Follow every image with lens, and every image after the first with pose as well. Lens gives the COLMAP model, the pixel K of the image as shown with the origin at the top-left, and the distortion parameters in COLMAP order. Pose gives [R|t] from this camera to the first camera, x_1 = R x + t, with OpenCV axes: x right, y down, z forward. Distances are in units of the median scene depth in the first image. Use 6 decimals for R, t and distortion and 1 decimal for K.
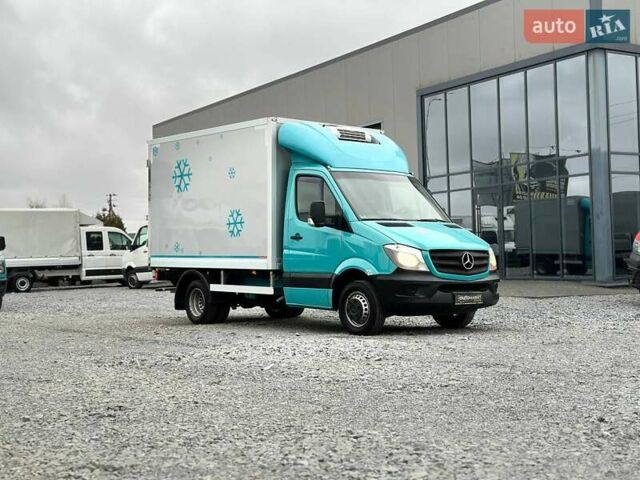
lens RADIAL K [[885.6, 0, 316.9], [0, 885.6, 239.9], [0, 0, 1]] dist [0.129326, 0.000000]
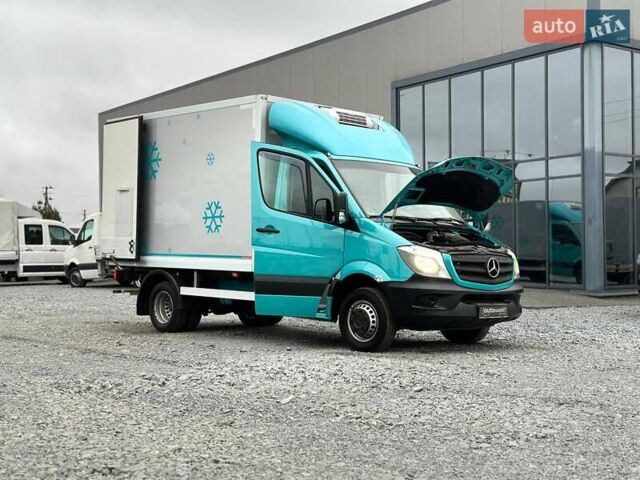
lens RADIAL K [[885.6, 0, 313.8], [0, 885.6, 243.8], [0, 0, 1]] dist [0.129326, 0.000000]
pose [[0.997538, 0.024104, 0.065861, -0.052342], [-0.024366, 0.999698, 0.003181, 0.001966], [-0.065765, -0.004778, 0.997824, 0.134860]]
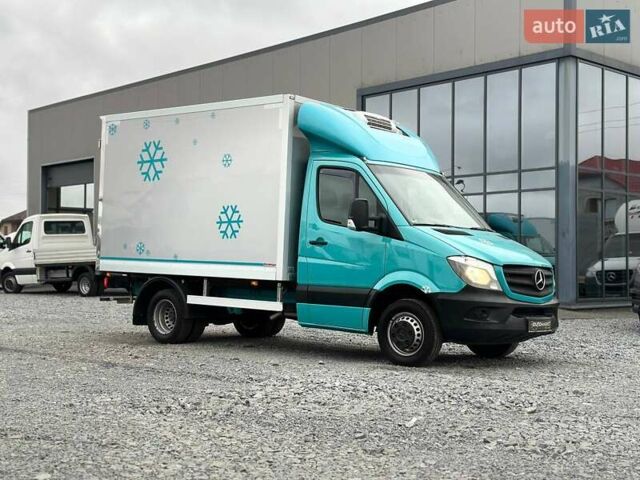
lens RADIAL K [[885.6, 0, 321.6], [0, 885.6, 238.9], [0, 0, 1]] dist [0.129326, 0.000000]
pose [[0.982912, 0.044026, 0.178734, -0.158867], [-0.041958, 0.999002, -0.015337, 0.005926], [-0.179231, 0.007576, 0.983778, 0.187296]]
